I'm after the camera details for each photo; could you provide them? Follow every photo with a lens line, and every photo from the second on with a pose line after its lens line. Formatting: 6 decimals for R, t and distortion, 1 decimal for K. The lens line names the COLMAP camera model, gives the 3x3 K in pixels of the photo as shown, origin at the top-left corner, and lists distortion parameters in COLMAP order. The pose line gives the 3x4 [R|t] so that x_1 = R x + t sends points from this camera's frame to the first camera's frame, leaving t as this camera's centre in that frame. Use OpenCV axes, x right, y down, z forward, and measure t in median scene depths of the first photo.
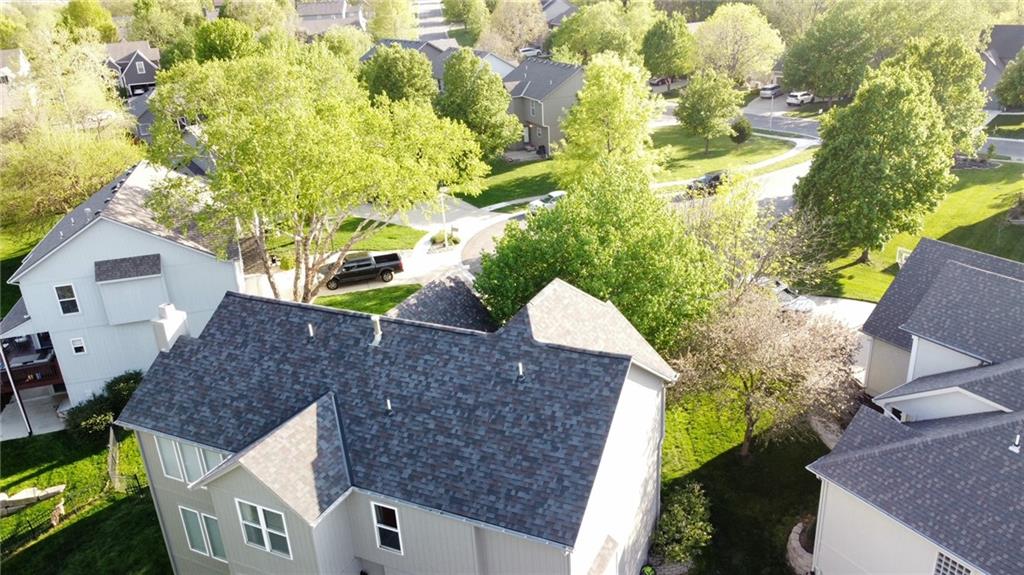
lens RADIAL K [[776.8, 0, 517.0], [0, 776.8, 288.2], [0, 0, 1]] dist [0.001630, -0.004210]
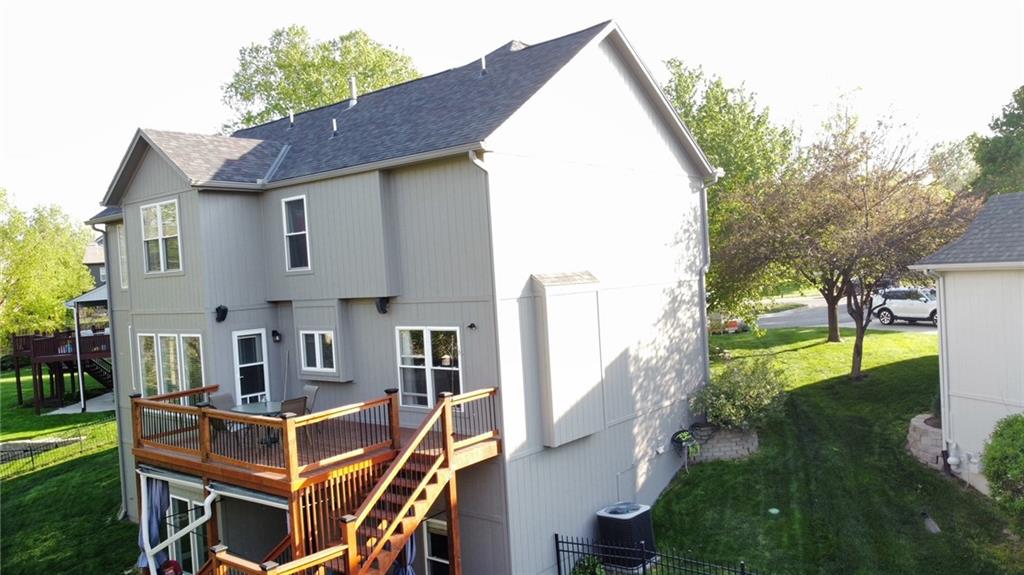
lens RADIAL K [[776.8, 0, 517.0], [0, 776.8, 288.2], [0, 0, 1]] dist [0.001630, -0.004210]
pose [[0.971102, 0.000165, -0.238666, 0.185104], [-0.082129, 0.939158, -0.333523, 0.473715], [0.224091, 0.343486, 0.912031, 0.278420]]
